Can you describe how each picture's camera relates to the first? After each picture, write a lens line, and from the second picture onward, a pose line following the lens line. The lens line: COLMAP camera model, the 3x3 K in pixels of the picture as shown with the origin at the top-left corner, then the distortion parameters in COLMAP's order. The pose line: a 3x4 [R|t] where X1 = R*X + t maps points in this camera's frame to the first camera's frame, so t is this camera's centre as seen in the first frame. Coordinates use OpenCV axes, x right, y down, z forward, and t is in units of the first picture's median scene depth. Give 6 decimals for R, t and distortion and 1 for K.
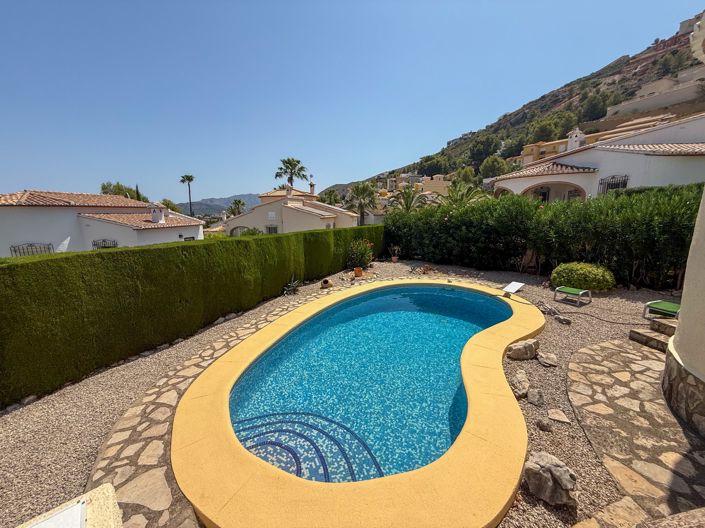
lens RADIAL K [[282.7, 0, 354.5], [0, 282.7, 262.9], [0, 0, 1]] dist [0.007619, -0.000339]
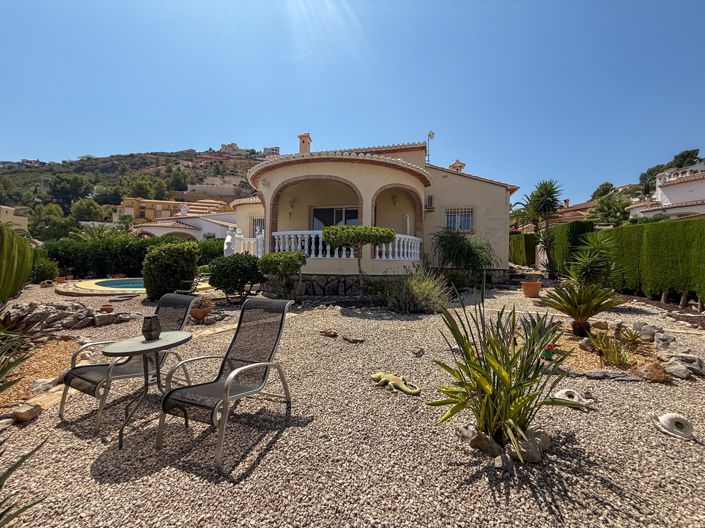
lens RADIAL K [[282.7, 0, 349.7], [0, 282.7, 262.8], [0, 0, 1]] dist [0.007619, -0.000339]
pose [[0.339278, 0.024010, 0.940380, -0.193669], [0.146133, 0.986193, -0.077902, 0.063298], [-0.929266, 0.163851, 0.331085, -0.175924]]
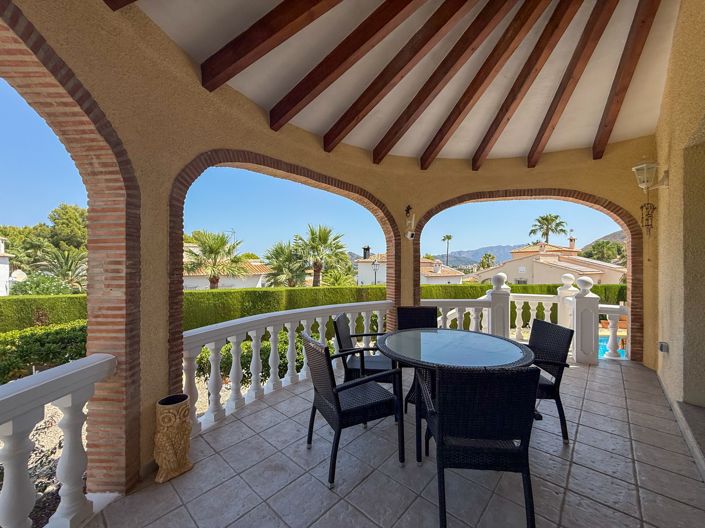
lens RADIAL K [[282.7, 0, 353.1], [0, 282.7, 263.6], [0, 0, 1]] dist [0.007619, -0.000339]
pose [[0.681825, 0.015306, -0.731355, 0.028510], [-0.145593, 0.982618, -0.115169, 0.013270], [0.716880, 0.185006, 0.672202, -0.093210]]
